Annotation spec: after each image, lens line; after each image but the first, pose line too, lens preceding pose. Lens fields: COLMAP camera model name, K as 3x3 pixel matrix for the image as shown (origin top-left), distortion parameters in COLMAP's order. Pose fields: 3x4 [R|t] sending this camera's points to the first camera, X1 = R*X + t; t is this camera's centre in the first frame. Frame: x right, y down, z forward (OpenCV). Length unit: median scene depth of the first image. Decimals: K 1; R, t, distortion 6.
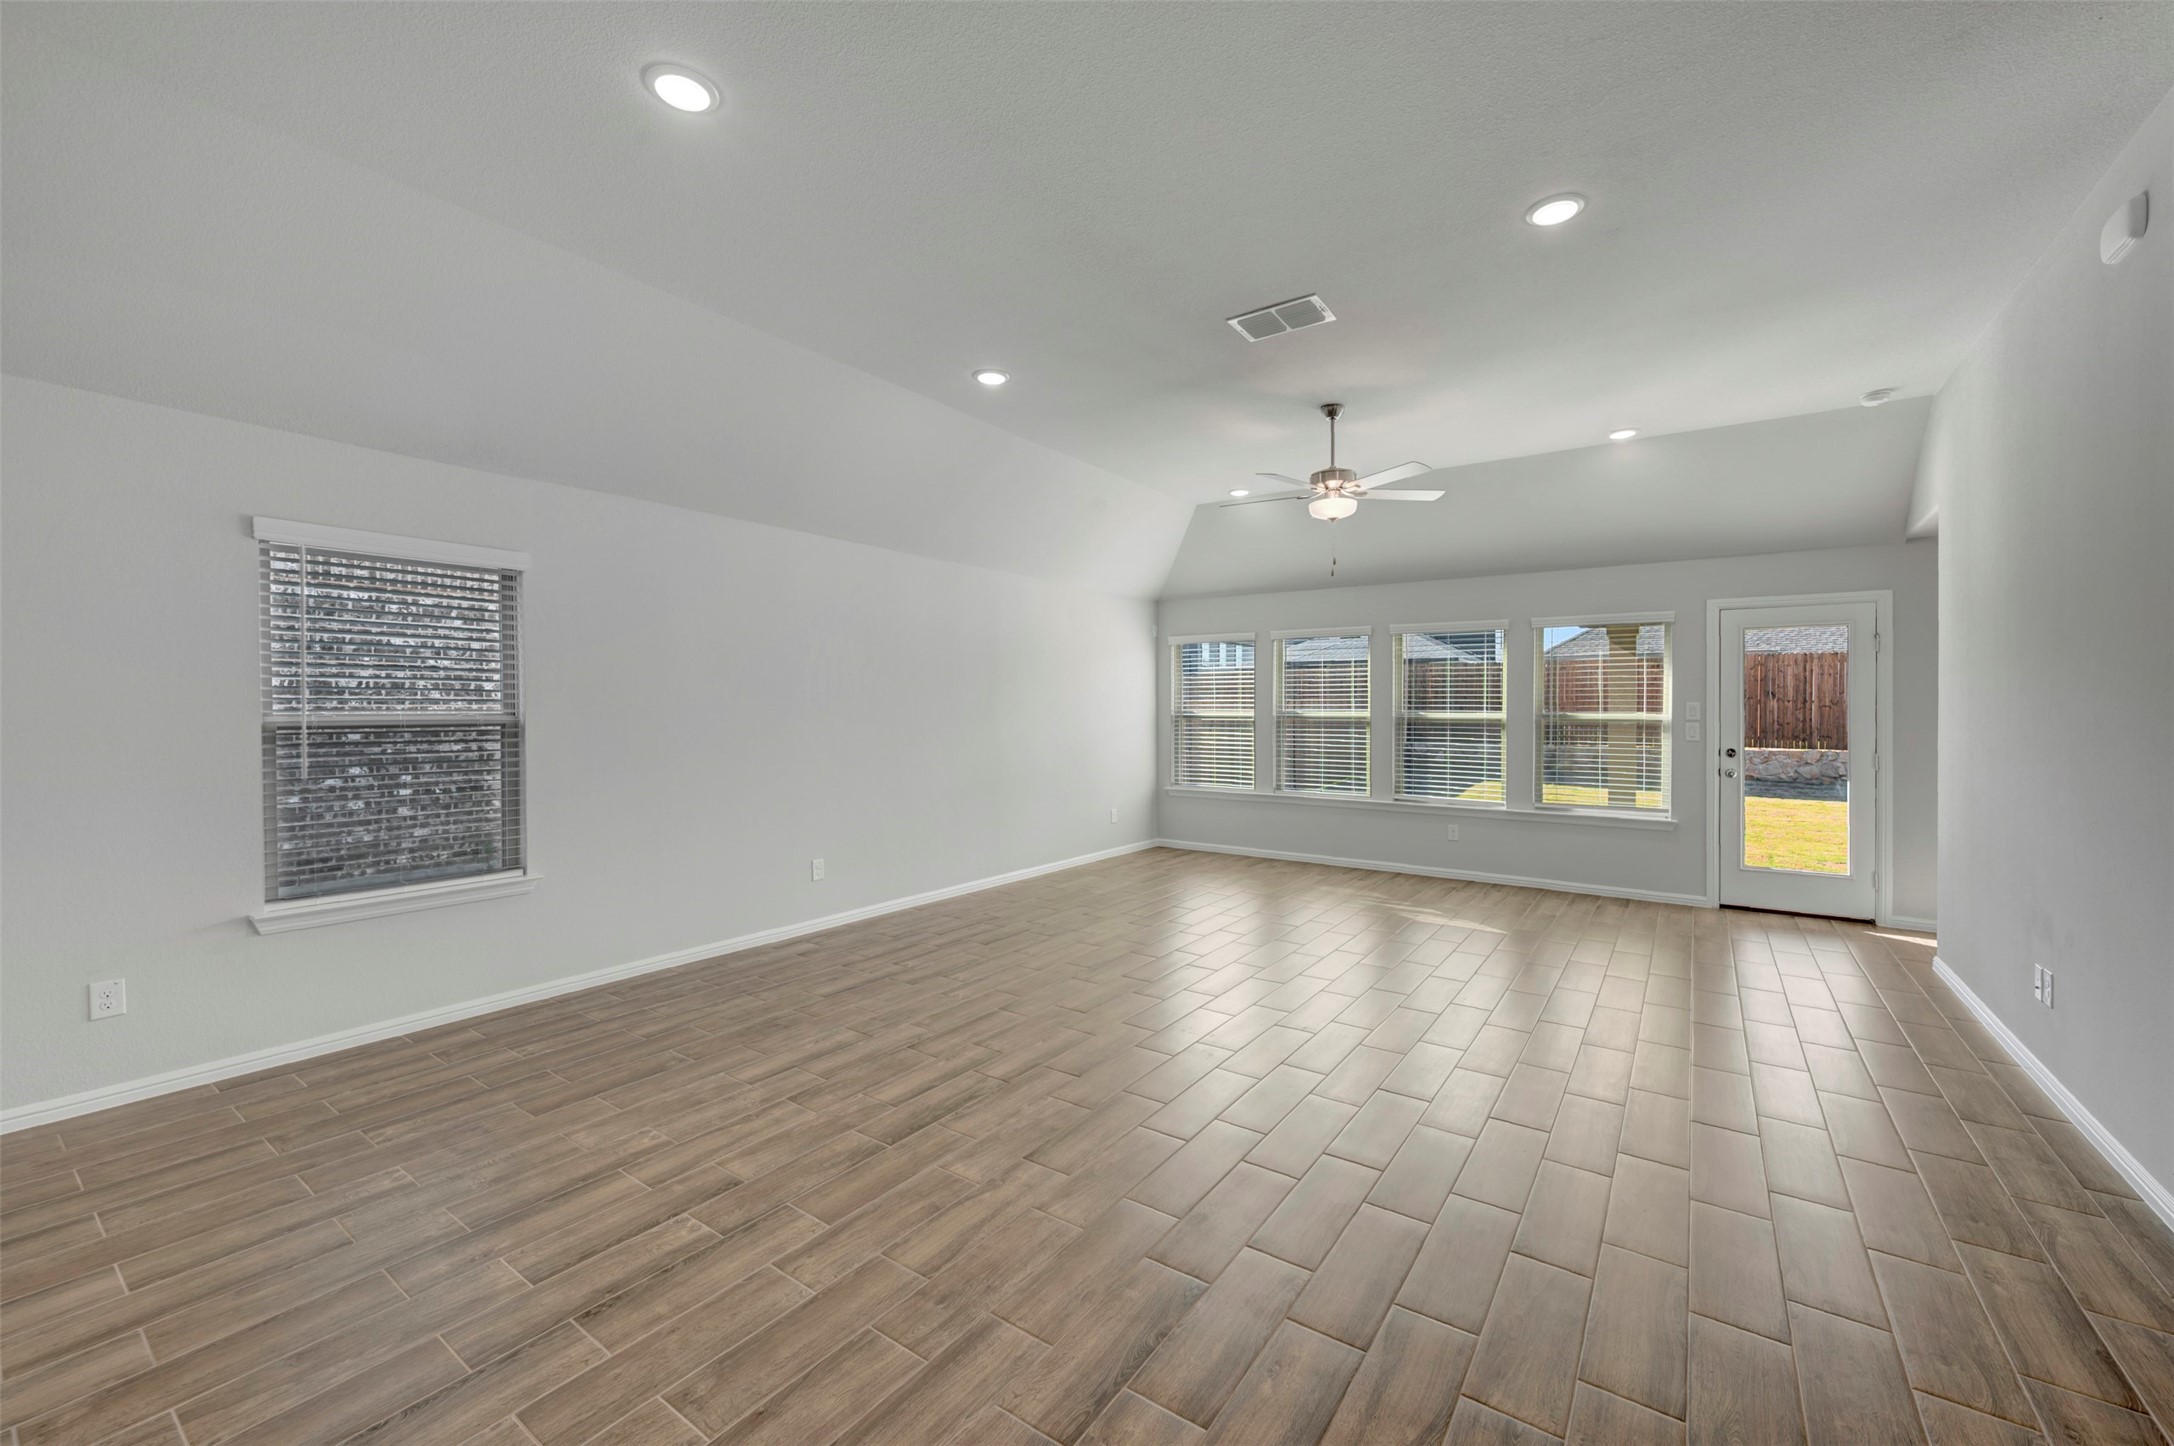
lens RADIAL K [[861.4, 0, 1091.0], [0, 861.4, 713.1], [0, 0, 1]] dist [0.001341, -0.000022]
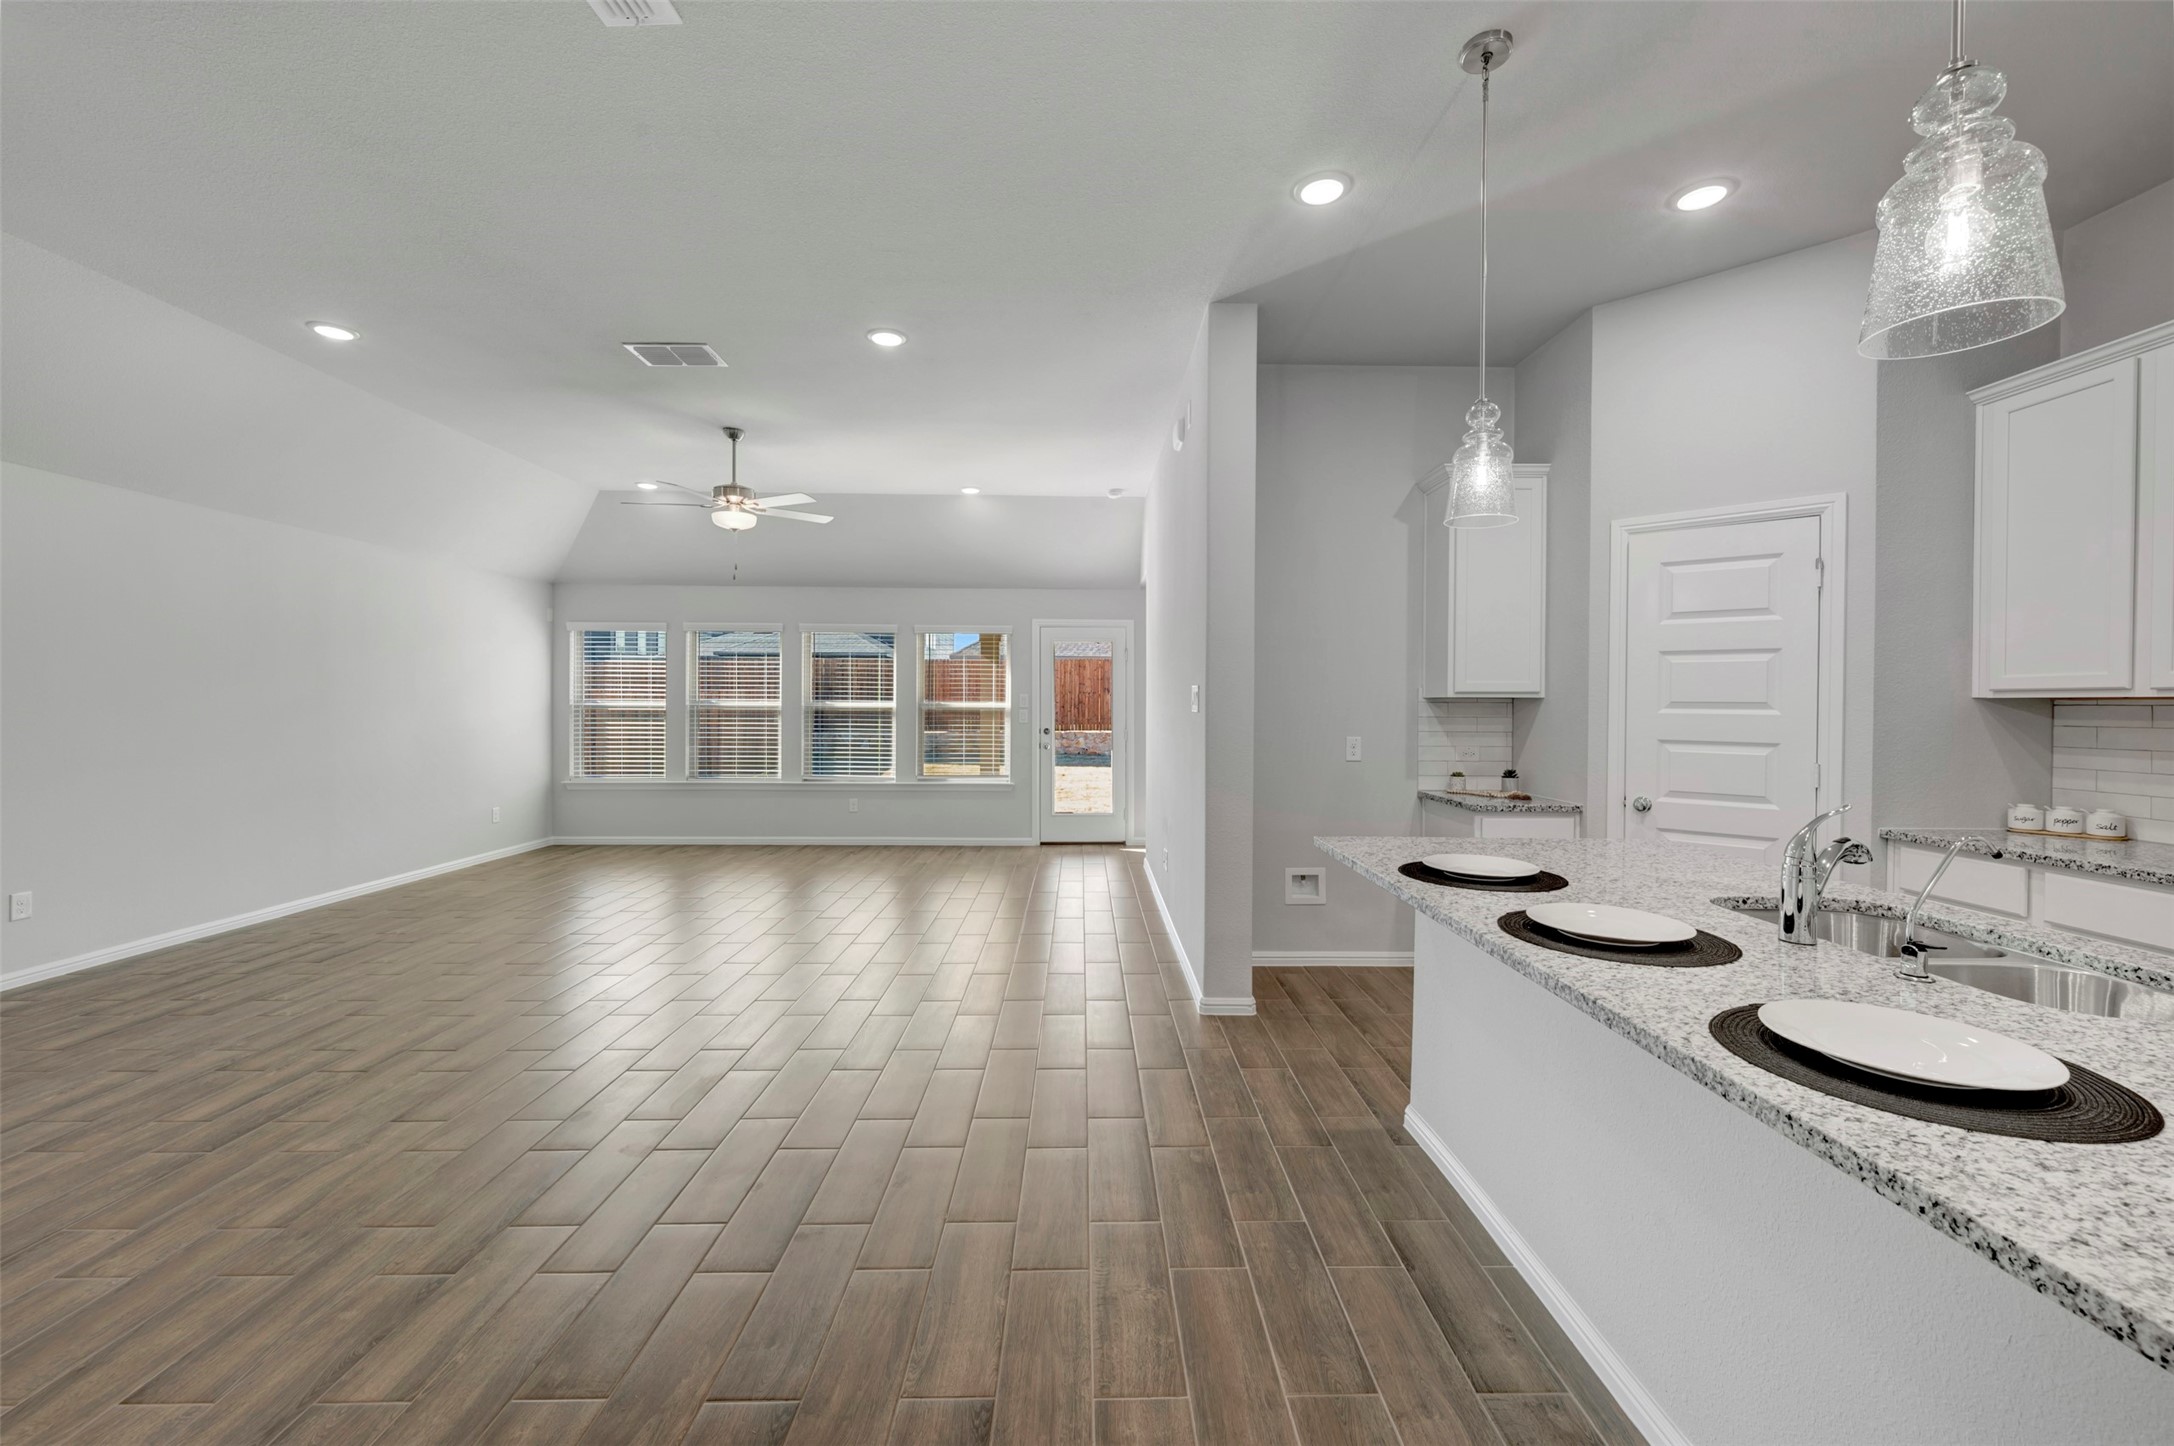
lens RADIAL K [[861.4, 0, 1097.3], [0, 861.4, 709.2], [0, 0, 1]] dist [0.001341, -0.000022]
pose [[0.804548, -0.001118, 0.593886, -0.005537], [-0.001428, 0.999992, 0.003817, 0.004662], [-0.593885, -0.003919, 0.804540, -0.188075]]
